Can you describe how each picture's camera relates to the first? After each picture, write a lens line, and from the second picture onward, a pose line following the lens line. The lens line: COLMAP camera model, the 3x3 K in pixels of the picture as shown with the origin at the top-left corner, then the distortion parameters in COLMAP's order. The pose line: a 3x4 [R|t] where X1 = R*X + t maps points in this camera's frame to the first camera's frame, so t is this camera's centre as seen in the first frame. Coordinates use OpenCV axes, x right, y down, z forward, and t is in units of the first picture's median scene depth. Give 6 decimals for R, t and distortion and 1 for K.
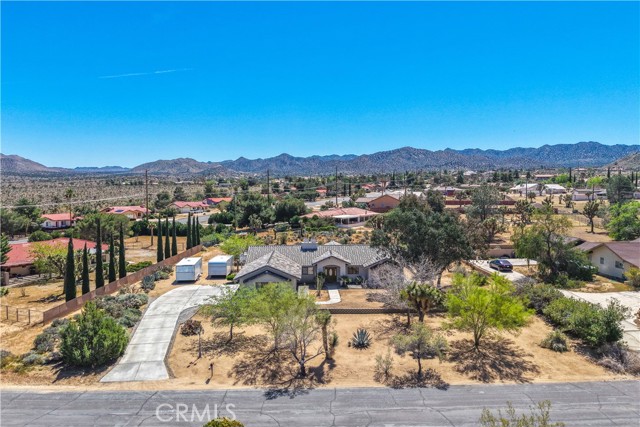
lens RADIAL K [[505.1, 0, 320.0], [0, 505.1, 213.5], [0, 0, 1]] dist [0.057037, -0.094639]
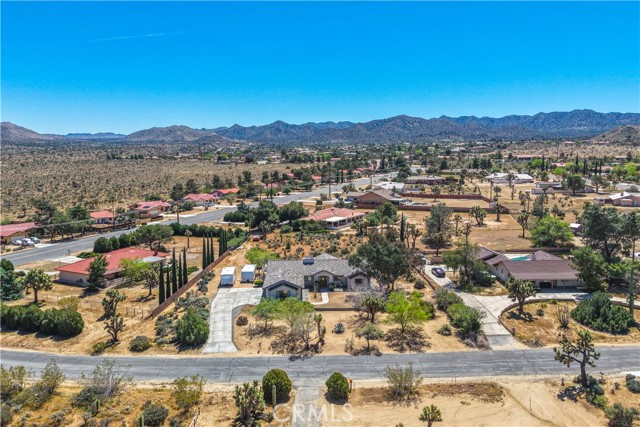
lens RADIAL K [[505.1, 0, 320.0], [0, 505.1, 213.5], [0, 0, 1]] dist [0.057037, -0.094639]
pose [[0.999951, -0.000411, 0.009937, -0.003261], [-0.000243, 0.997837, 0.065732, -0.192584], [-0.009943, -0.065731, 0.997788, -0.532087]]
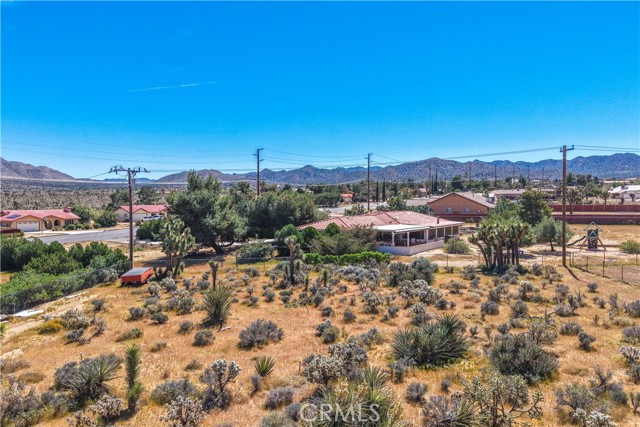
lens RADIAL K [[505.1, 0, 320.0], [0, 505.1, 213.5], [0, 0, 1]] dist [0.057037, -0.094639]
pose [[0.998824, 0.005636, -0.048160, 0.001508], [-0.006816, 0.999680, -0.024366, 0.009636], [0.048007, 0.024665, 0.998542, 1.157424]]
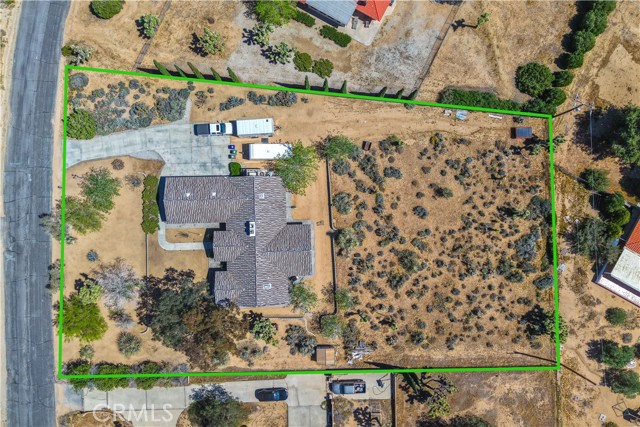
lens RADIAL K [[505.1, 0, 320.0], [0, 505.1, 213.5], [0, 0, 1]] dist [0.057037, -0.094639]
pose [[-0.000077, 0.999954, 0.009594, -0.074287], [-0.059998, -0.009582, 0.998153, -1.222584], [0.998199, -0.000499, 0.059996, 1.218603]]
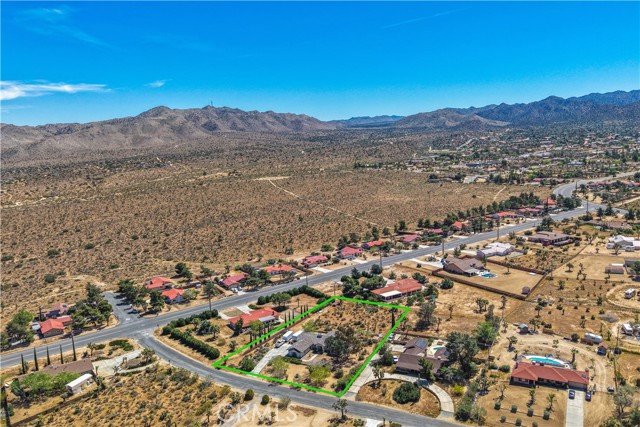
lens RADIAL K [[505.8, 0, 328.5], [0, 505.8, 213.6], [0, 0, 1]] dist [0.042628, -0.064019]
pose [[0.880153, 0.046899, -0.472368, 1.635747], [0.006919, 0.993734, 0.111557, -1.150910], [0.474640, -0.101455, 0.874313, -1.816287]]
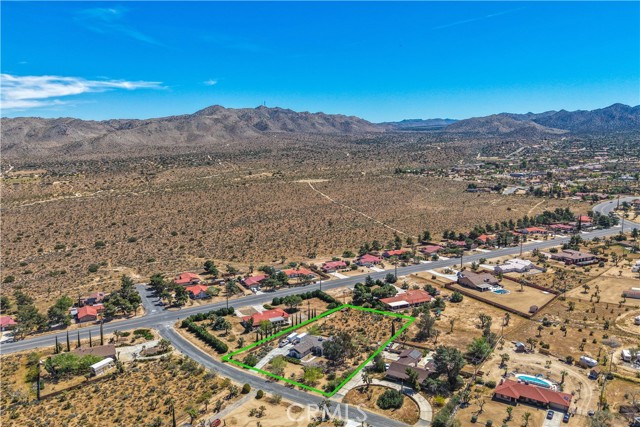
lens RADIAL K [[505.1, 0, 320.0], [0, 505.1, 213.5], [0, 0, 1]] dist [0.057037, -0.094639]
pose [[0.819644, 0.086198, -0.566351, 1.990642], [-0.027960, 0.993456, 0.110739, -1.250480], [0.572191, -0.074931, 0.816690, -1.841405]]
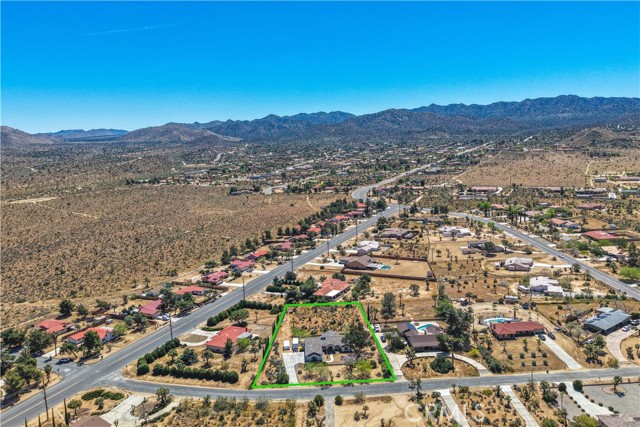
lens RADIAL K [[505.1, 0, 320.0], [0, 505.1, 213.5], [0, 0, 1]] dist [0.057037, -0.094639]
pose [[0.999175, -0.035381, 0.019934, -0.089398], [0.033376, 0.995083, 0.093255, -1.162054], [-0.023135, -0.092513, 0.995443, -2.441427]]
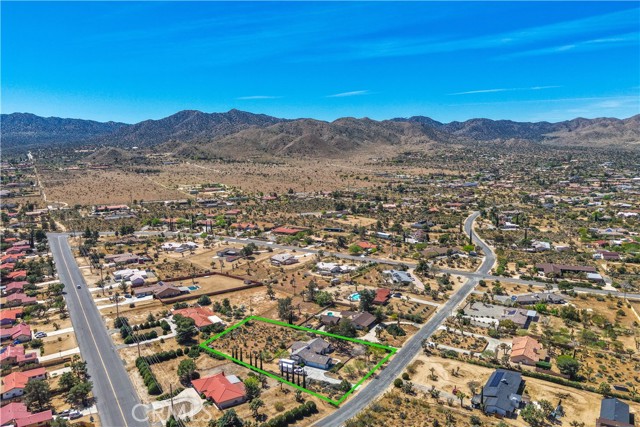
lens RADIAL K [[505.1, 0, 320.0], [0, 505.1, 213.5], [0, 0, 1]] dist [0.057037, -0.094639]
pose [[0.516576, -0.125867, 0.846940, -3.016220], [0.063324, 0.992044, 0.108808, -1.305749], [-0.853897, -0.002576, 0.520436, -0.898622]]
